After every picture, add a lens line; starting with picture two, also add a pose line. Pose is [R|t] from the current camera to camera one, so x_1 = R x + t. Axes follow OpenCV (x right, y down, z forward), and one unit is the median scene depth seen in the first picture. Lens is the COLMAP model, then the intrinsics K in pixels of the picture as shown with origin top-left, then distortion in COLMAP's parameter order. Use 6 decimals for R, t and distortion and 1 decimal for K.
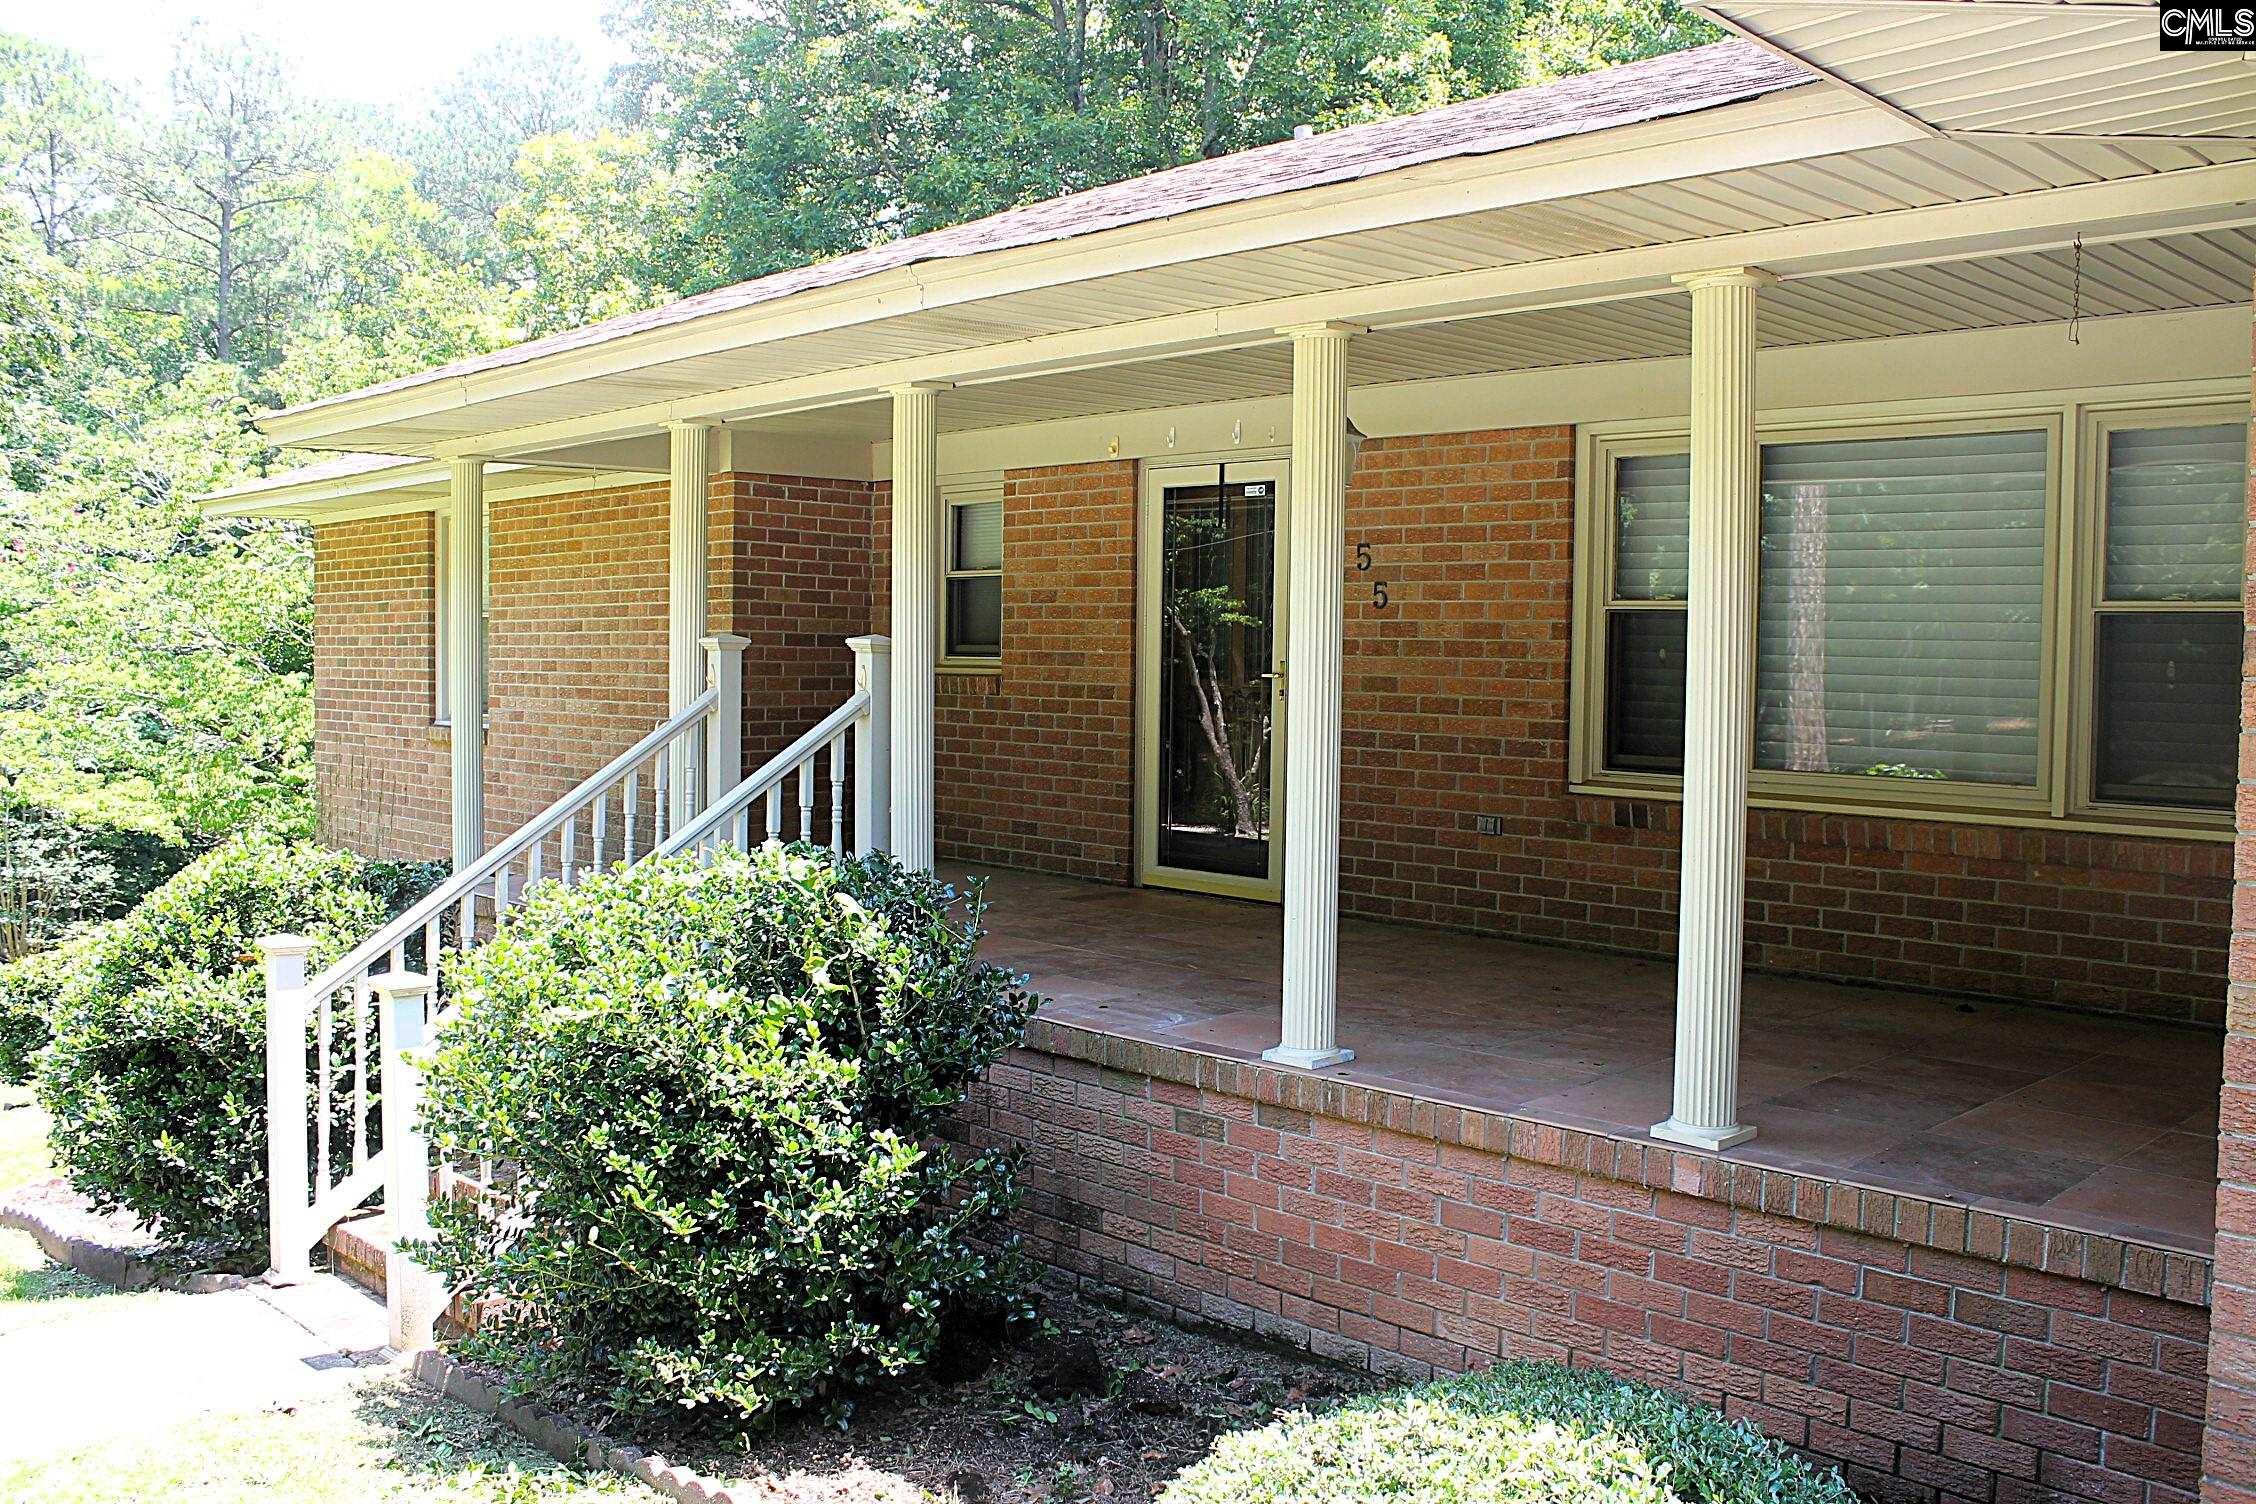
lens RADIAL K [[1922.5, 0, 1128.0], [0, 1922.5, 752.0], [0, 0, 1]] dist [-0.087318, 0.000053]
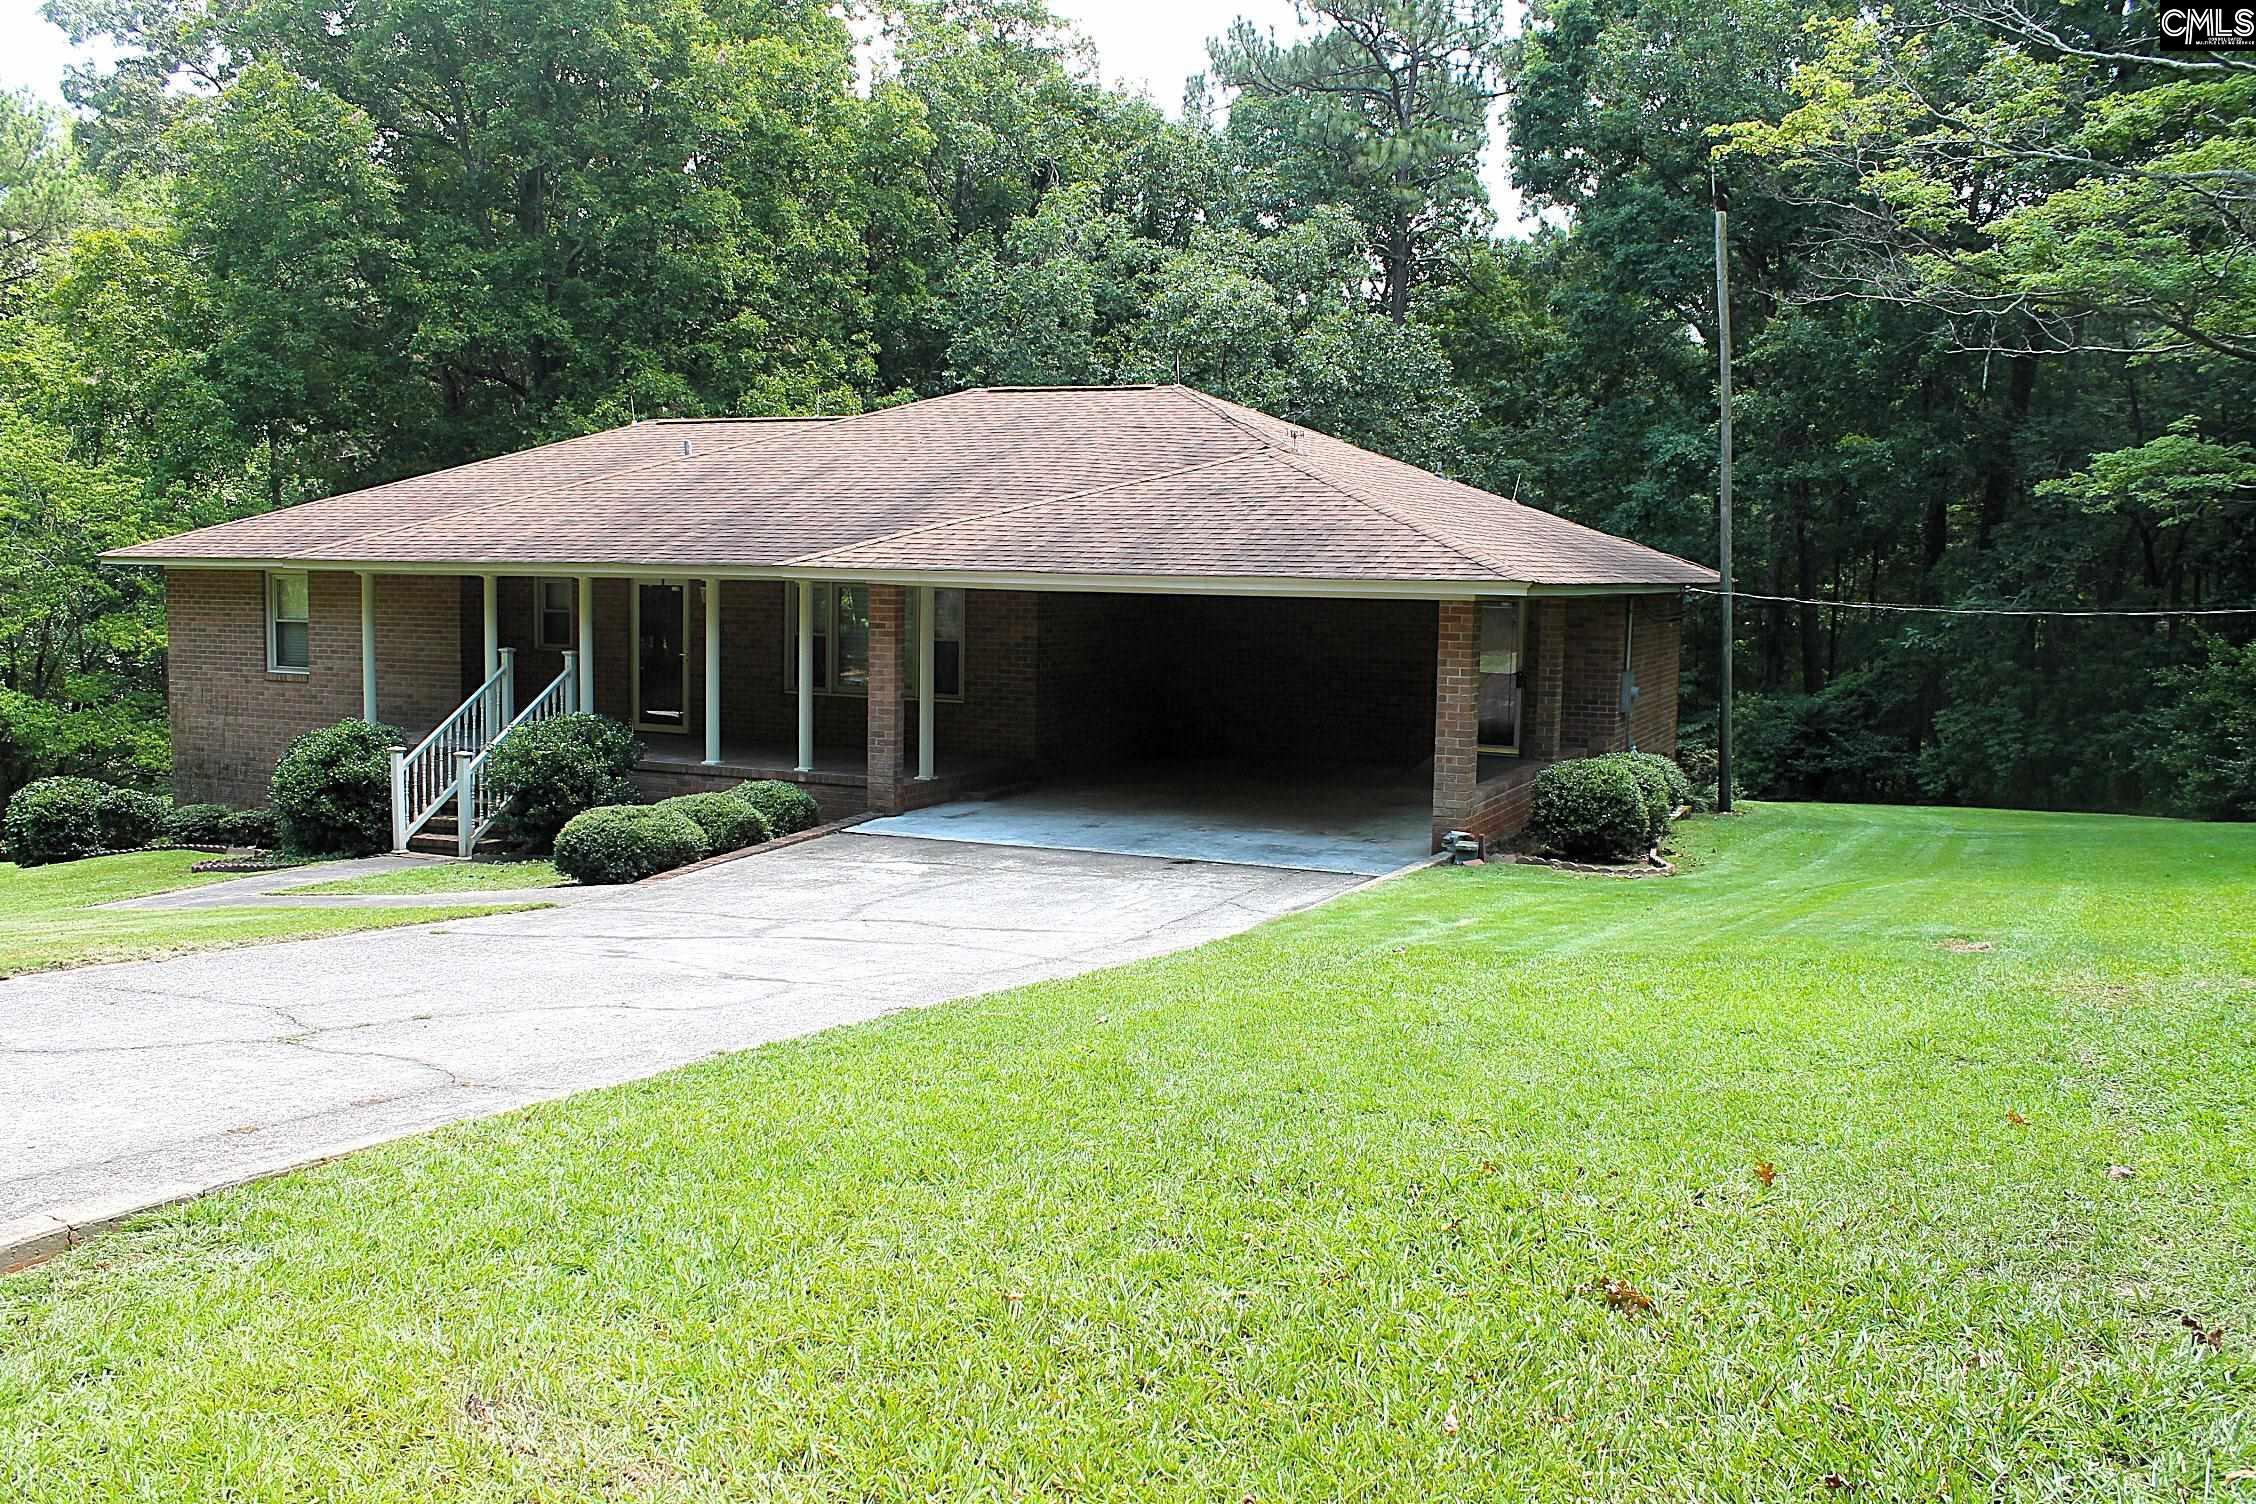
lens RADIAL K [[1922.5, 0, 1128.0], [0, 1922.5, 752.0], [0, 0, 1]] dist [-0.087318, 0.000053]
pose [[0.934518, -0.020692, 0.355314, -0.363472], [0.005180, 0.998994, 0.044552, -0.025690], [-0.355879, -0.039794, 0.933685, -2.136178]]
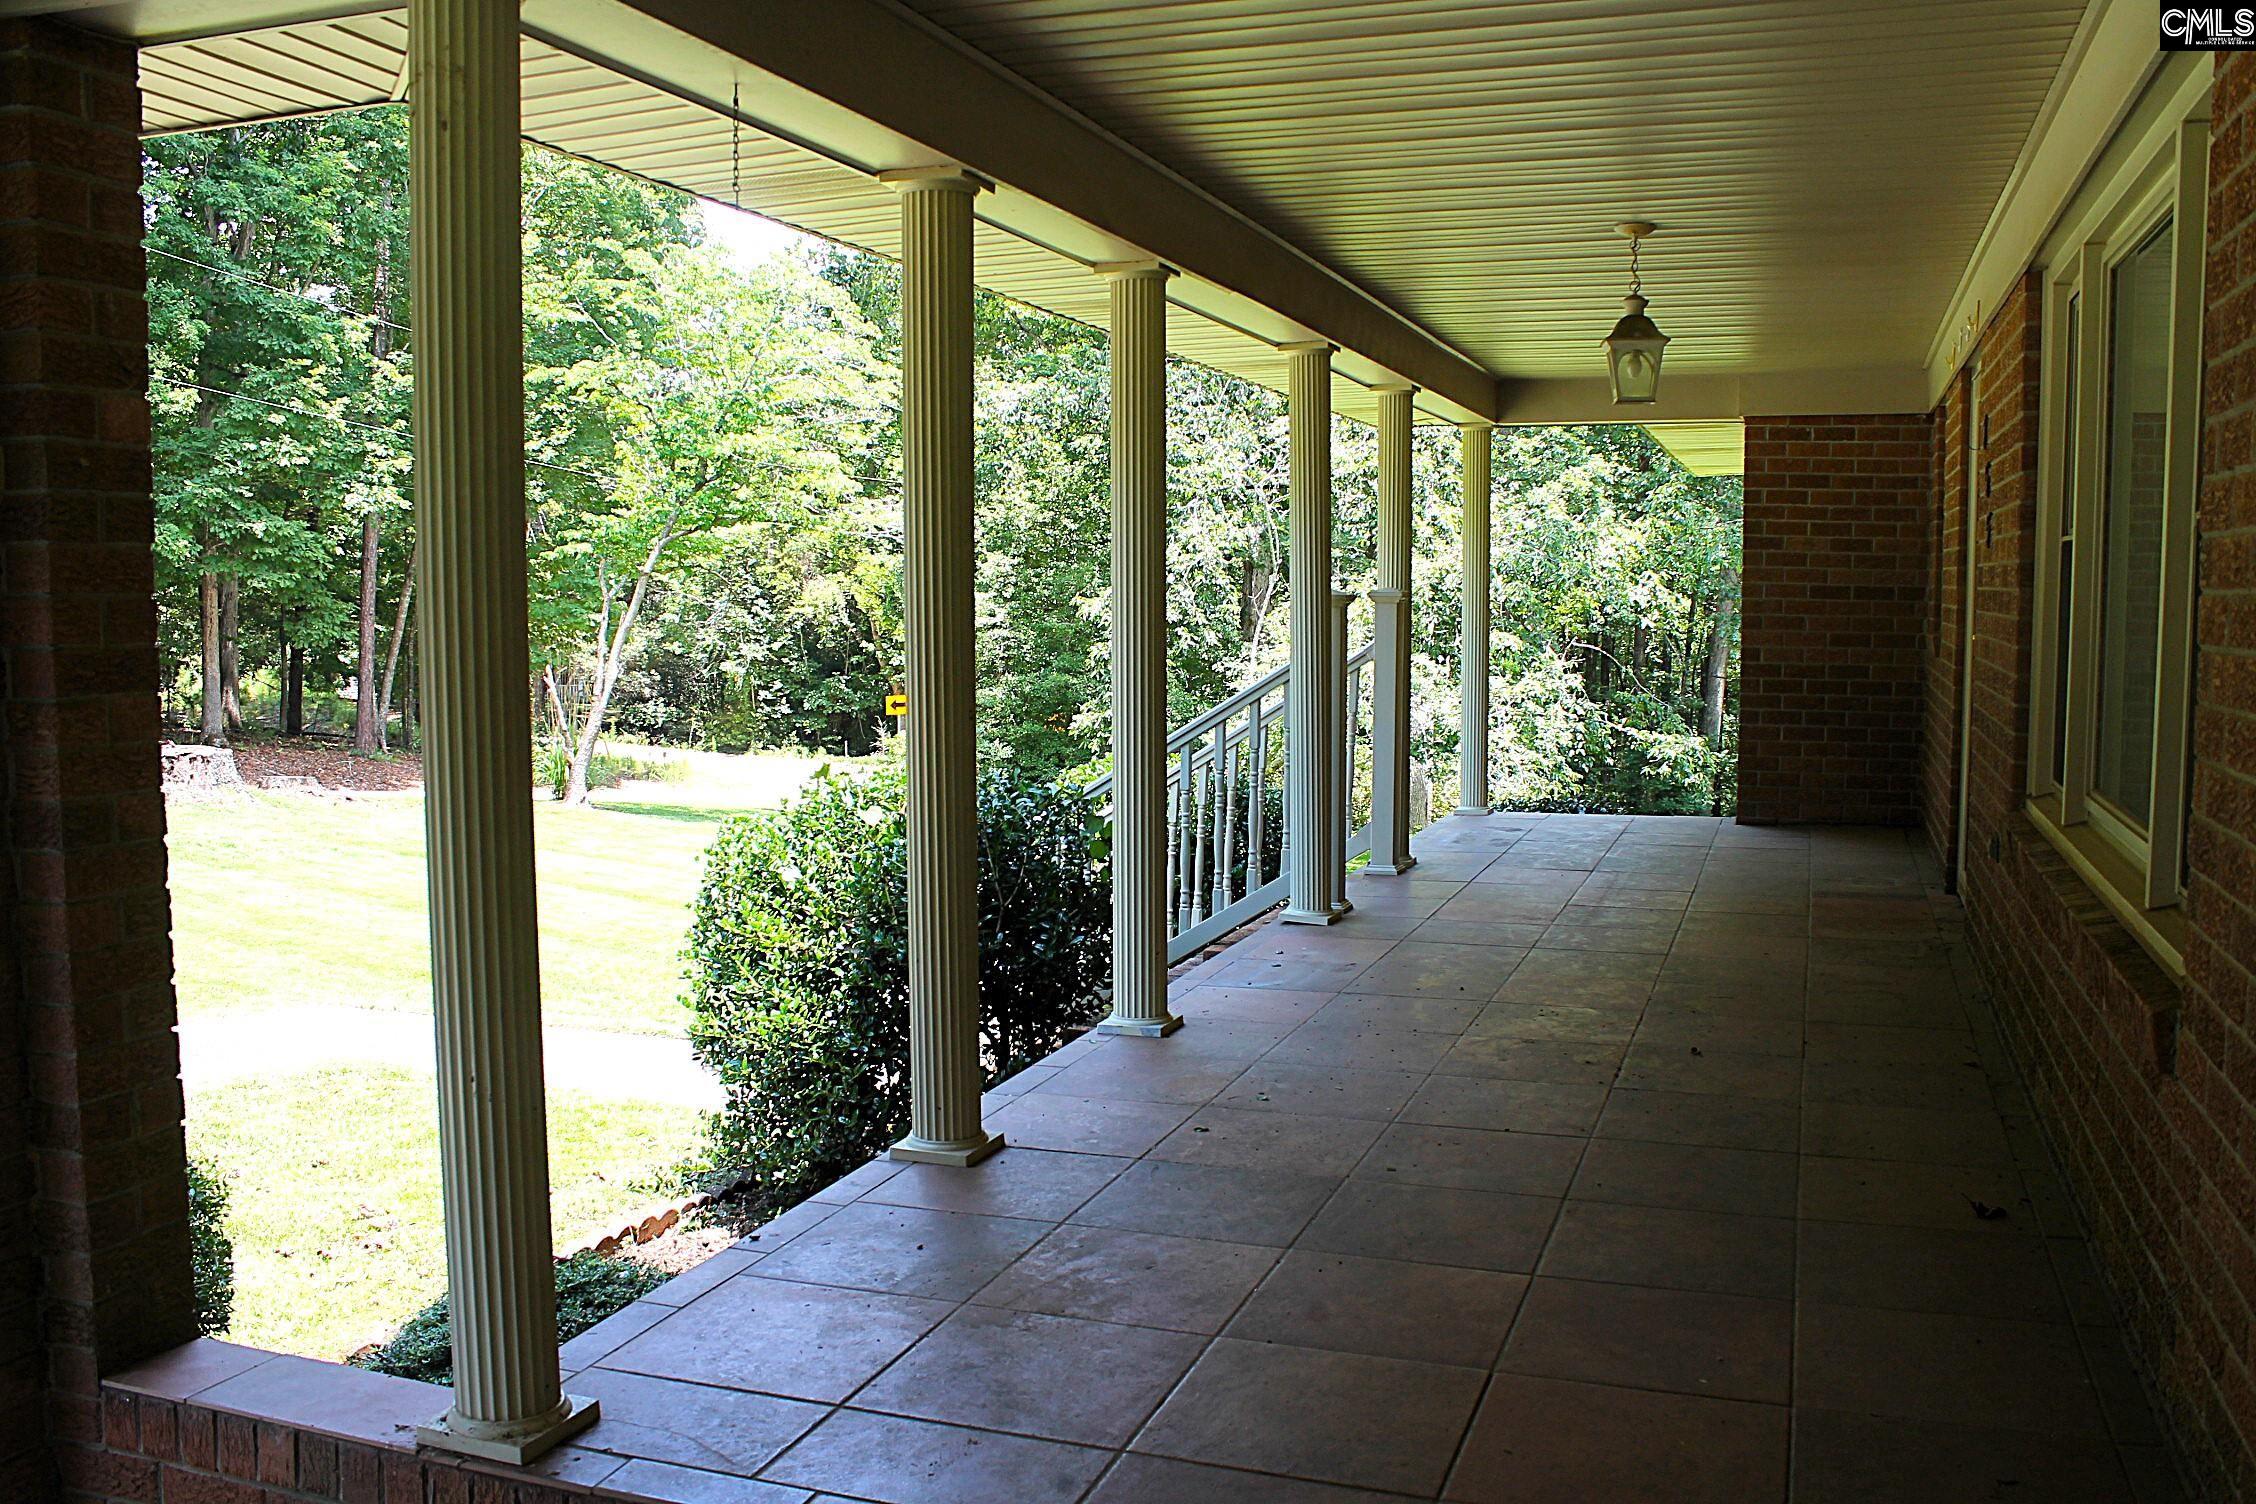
lens RADIAL K [[1922.5, 0, 1128.0], [0, 1922.5, 752.0], [0, 0, 1]] dist [-0.087318, 0.000053]
pose [[0.442724, 0.069692, -0.893946, 0.512805], [-0.047275, 0.997402, 0.054345, -0.015749], [0.895411, 0.018201, 0.444868, 0.297292]]
